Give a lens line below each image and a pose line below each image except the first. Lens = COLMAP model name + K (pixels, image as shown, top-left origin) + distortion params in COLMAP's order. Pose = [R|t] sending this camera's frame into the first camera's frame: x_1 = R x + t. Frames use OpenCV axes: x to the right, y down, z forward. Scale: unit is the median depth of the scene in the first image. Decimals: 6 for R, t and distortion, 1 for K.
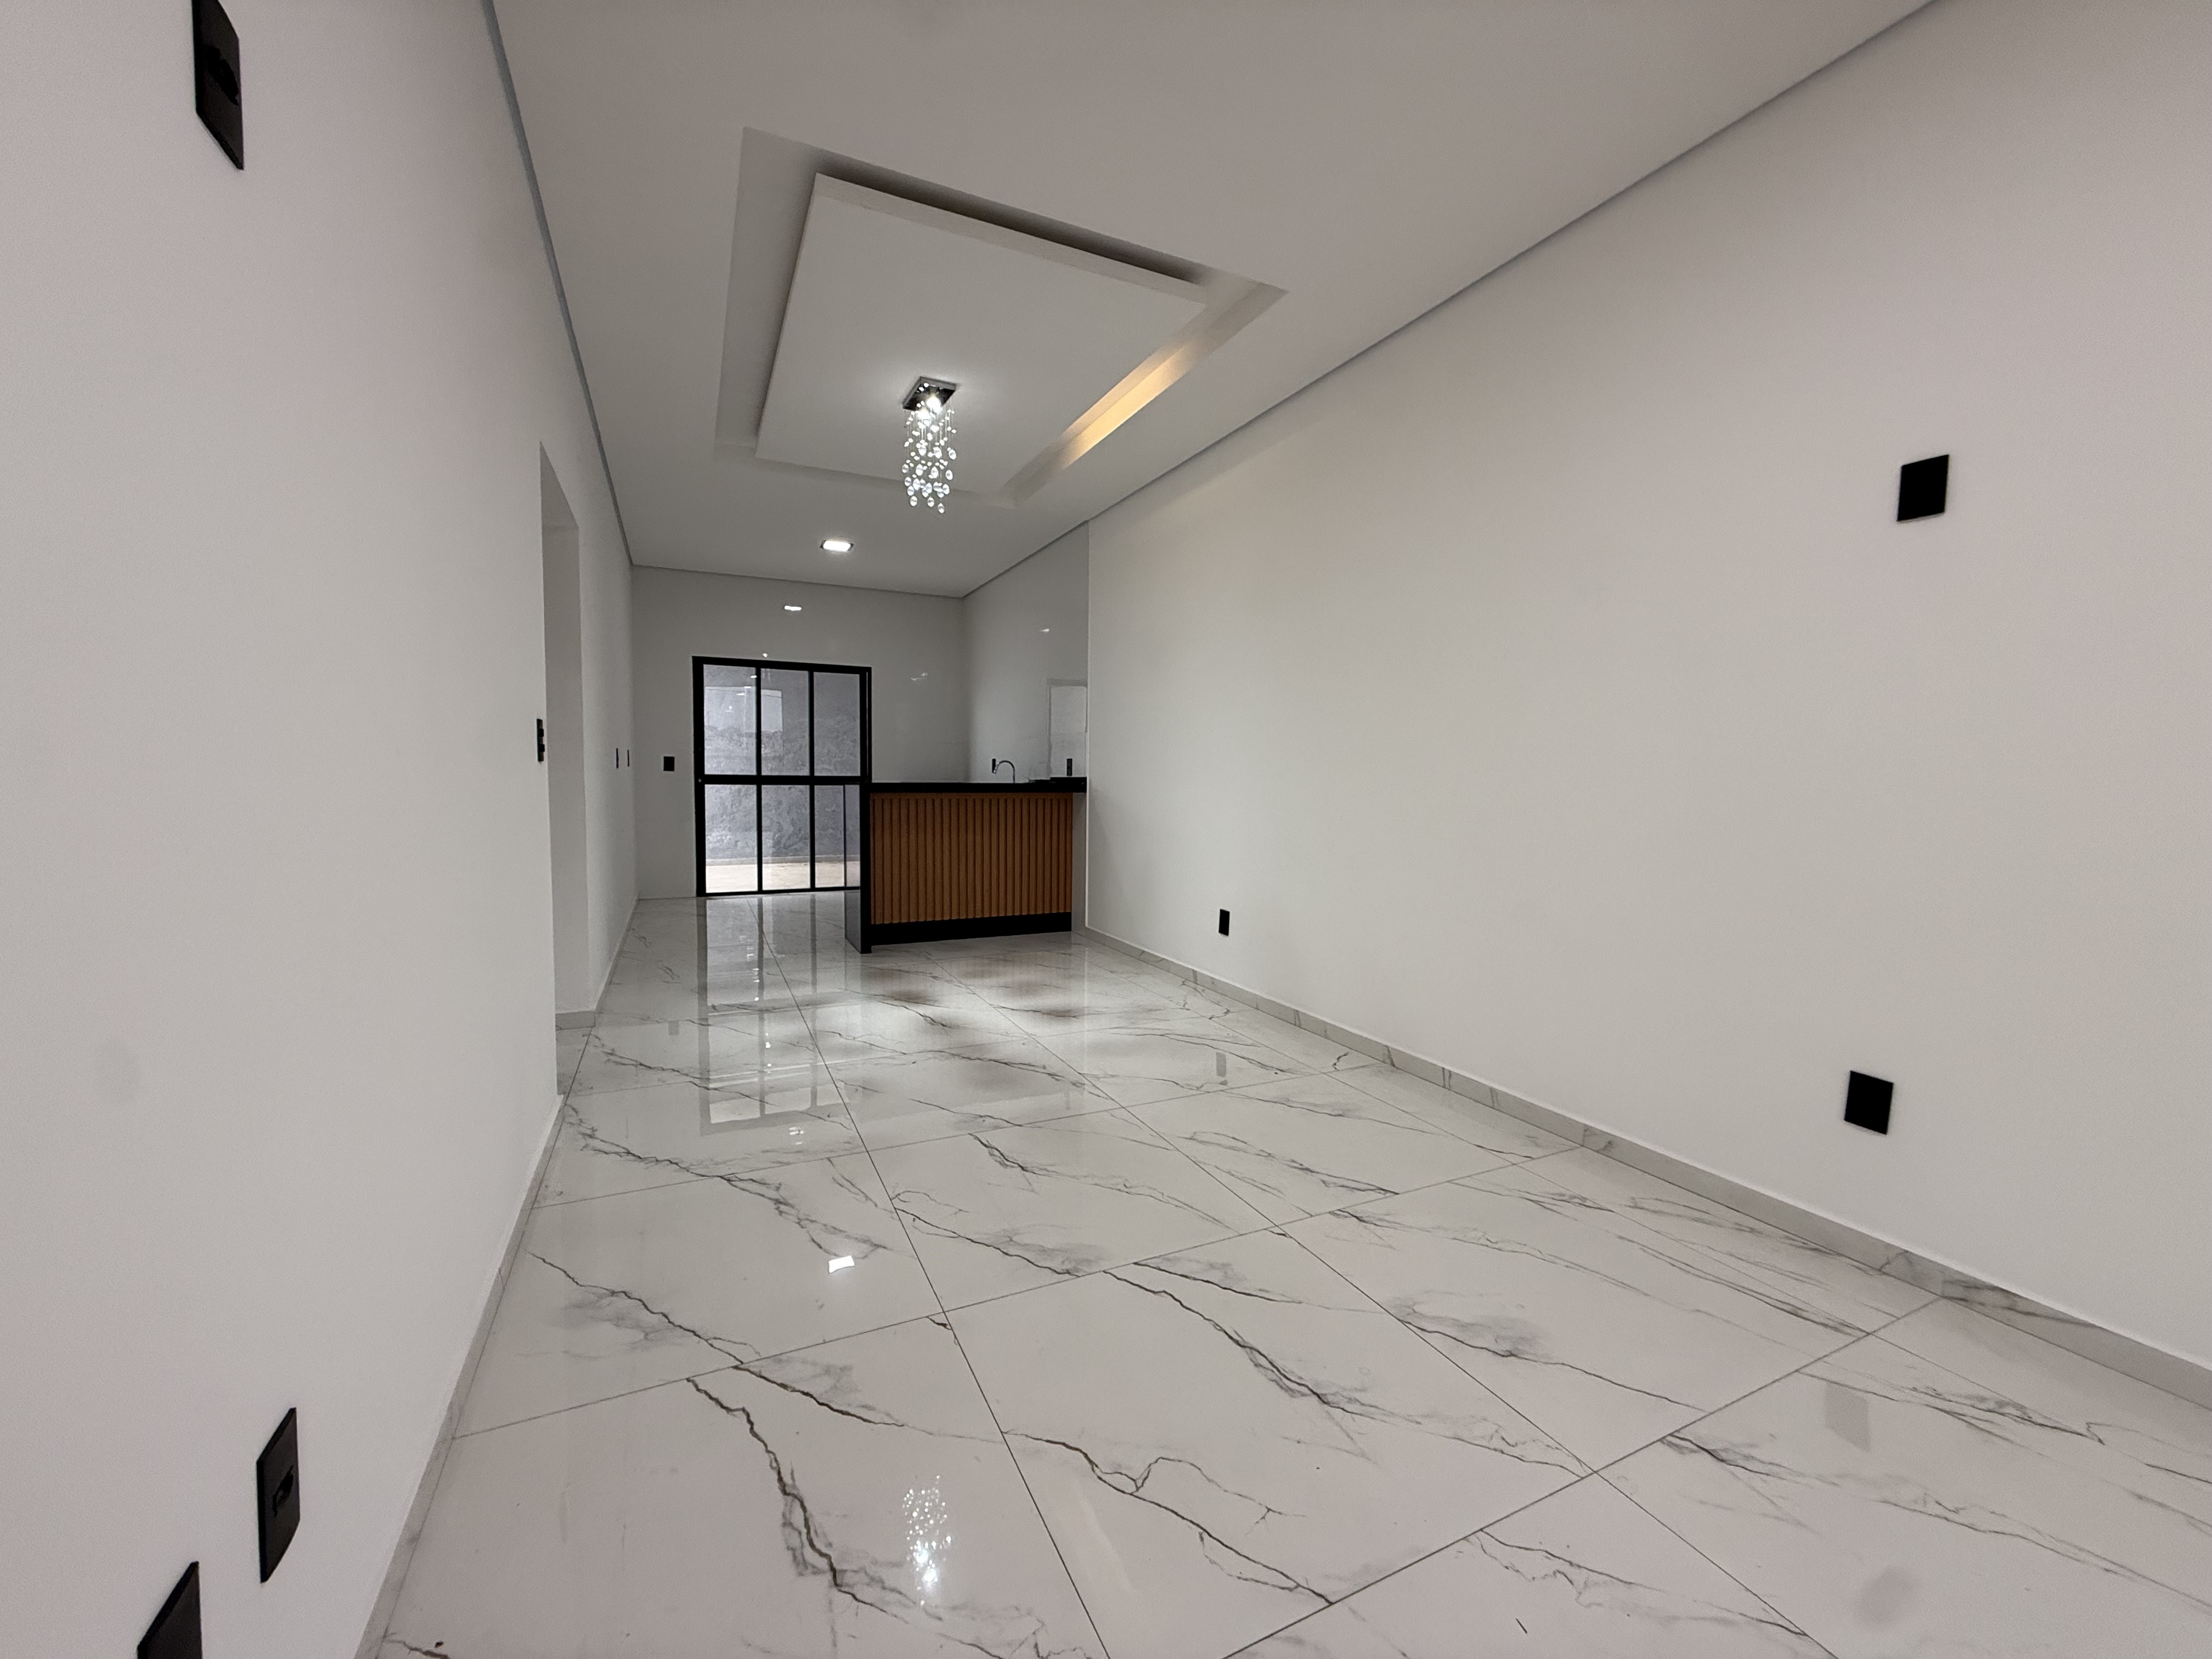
lens RADIAL K [[879.5, 0, 1106.0], [0, 879.5, 829.5], [0, 0, 1]] dist [0.000414, 0.000032]
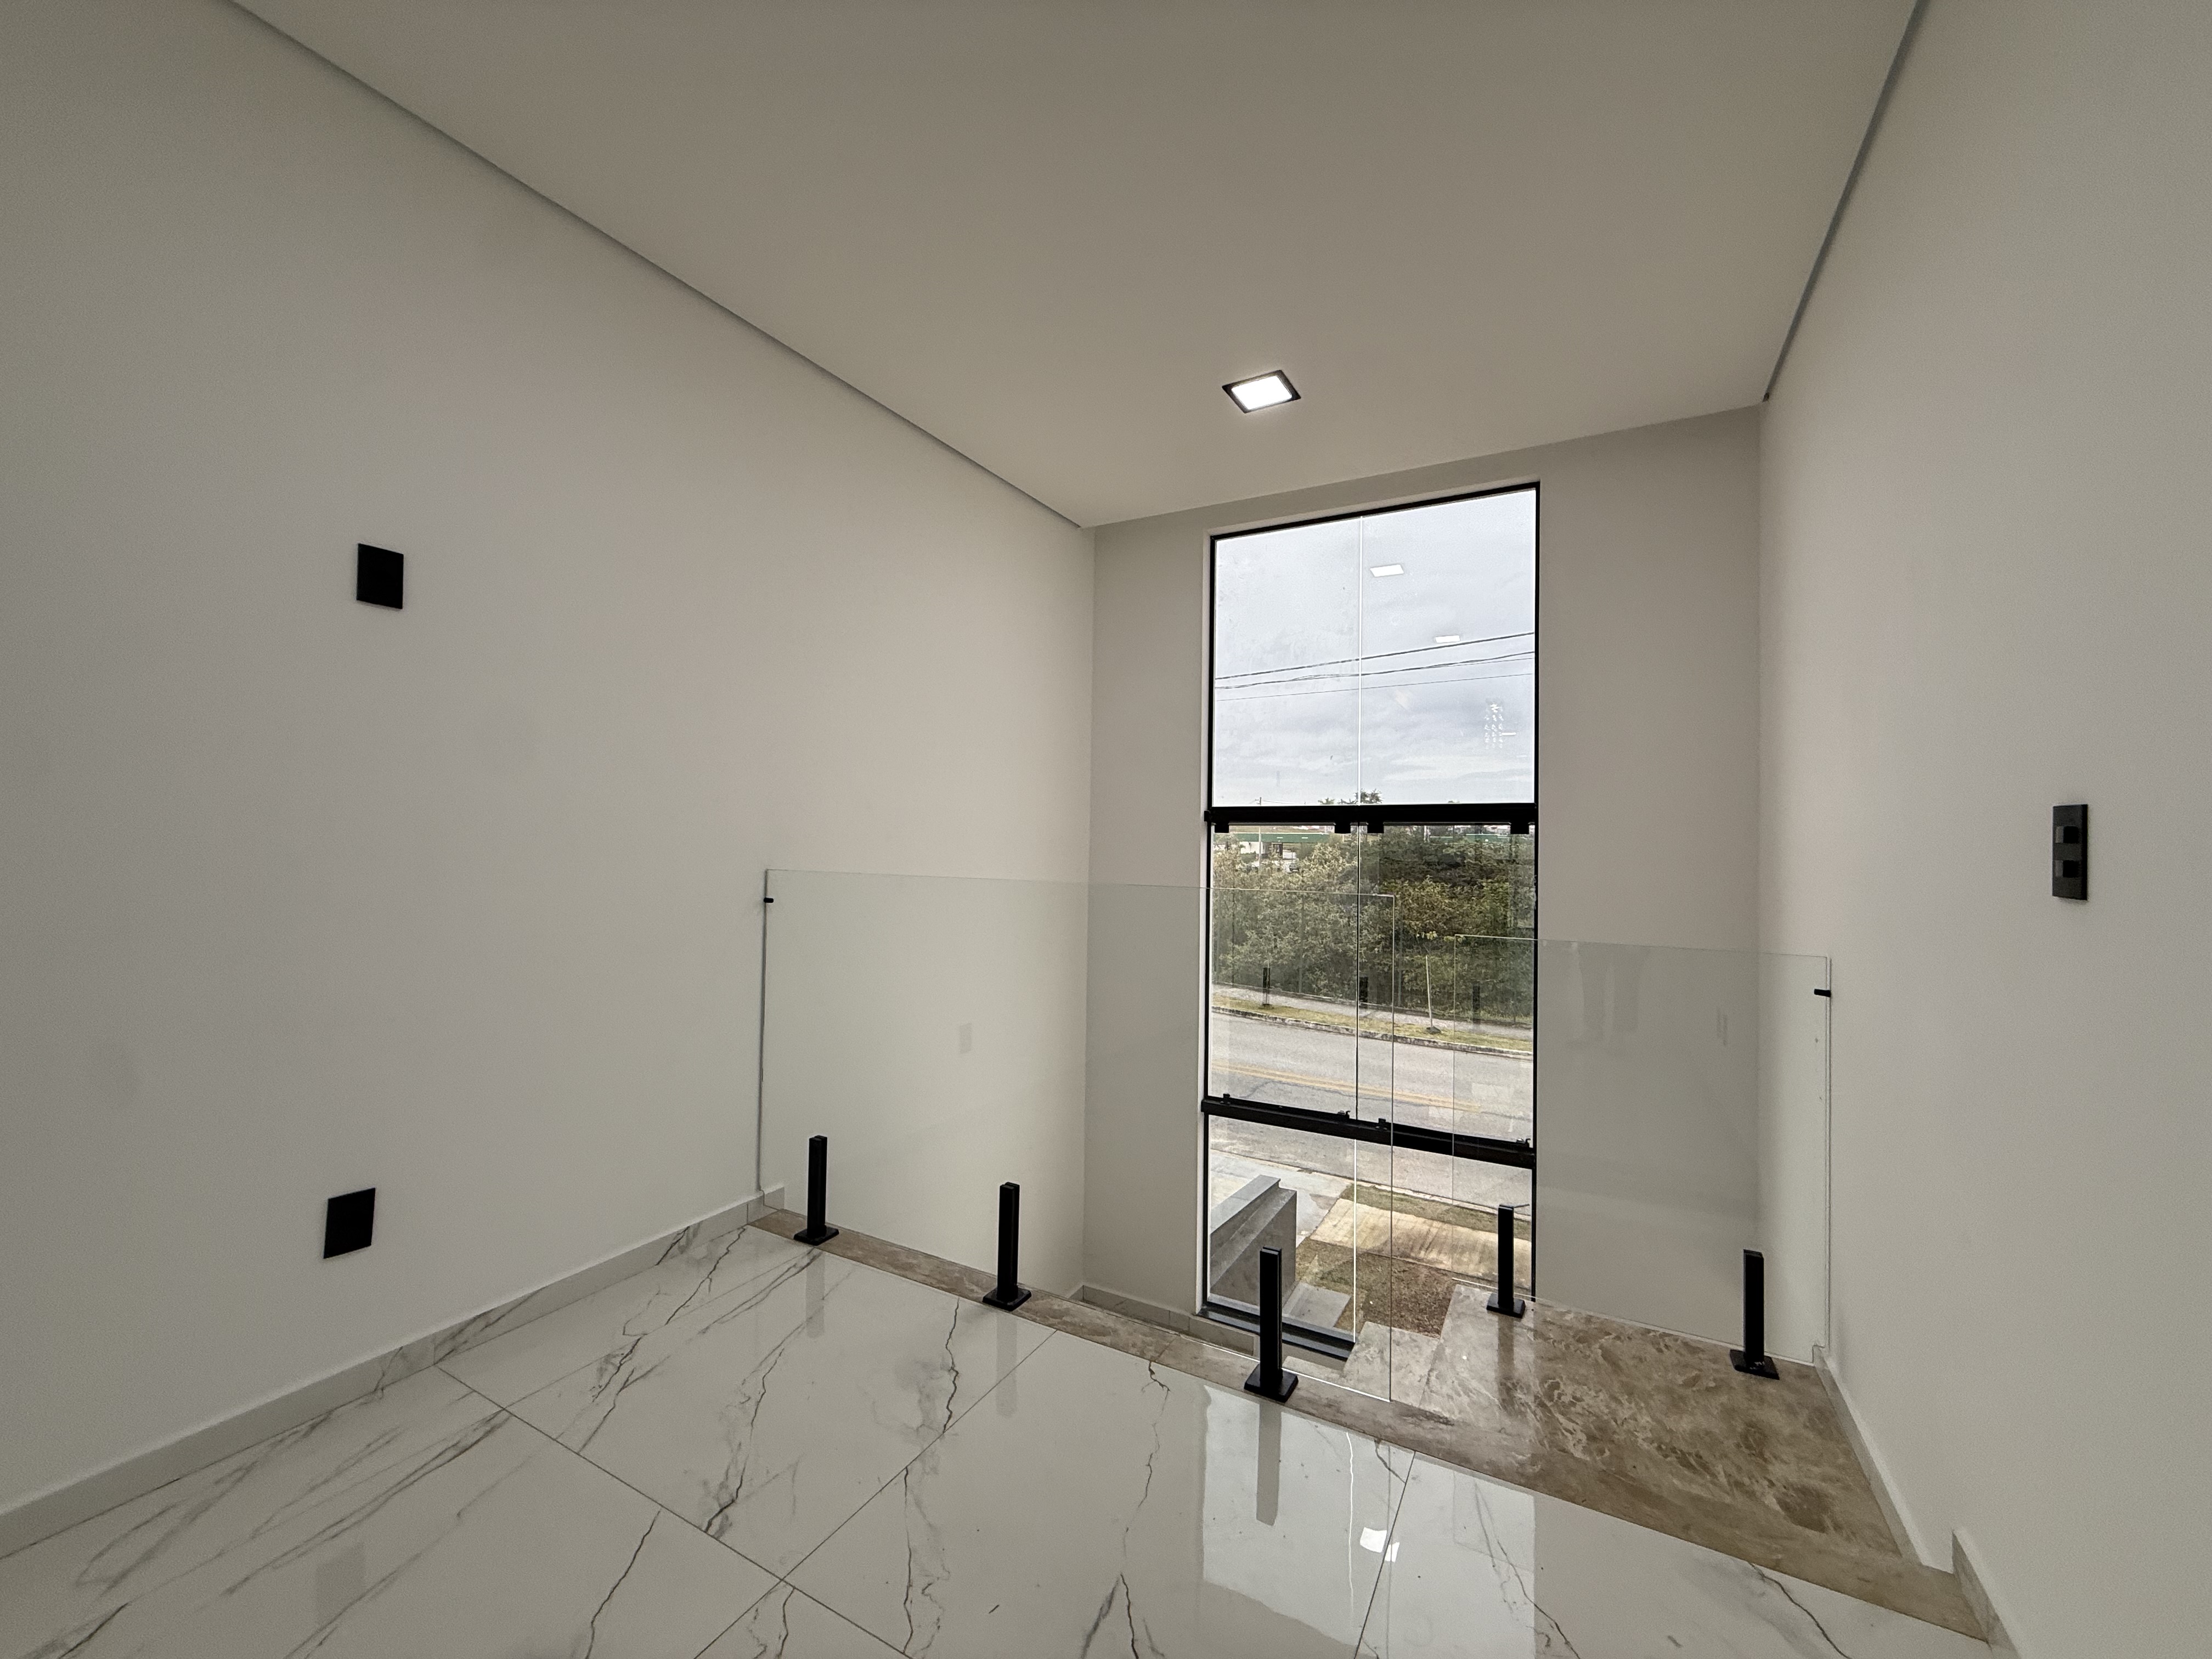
lens RADIAL K [[879.5, 0, 1106.0], [0, 879.5, 829.5], [0, 0, 1]] dist [0.000414, 0.000032]
pose [[-0.578351, -0.012796, 0.815688, -0.141250], [0.030070, 0.998863, 0.036990, -0.046825], [-0.815234, 0.045921, -0.577309, 0.369846]]
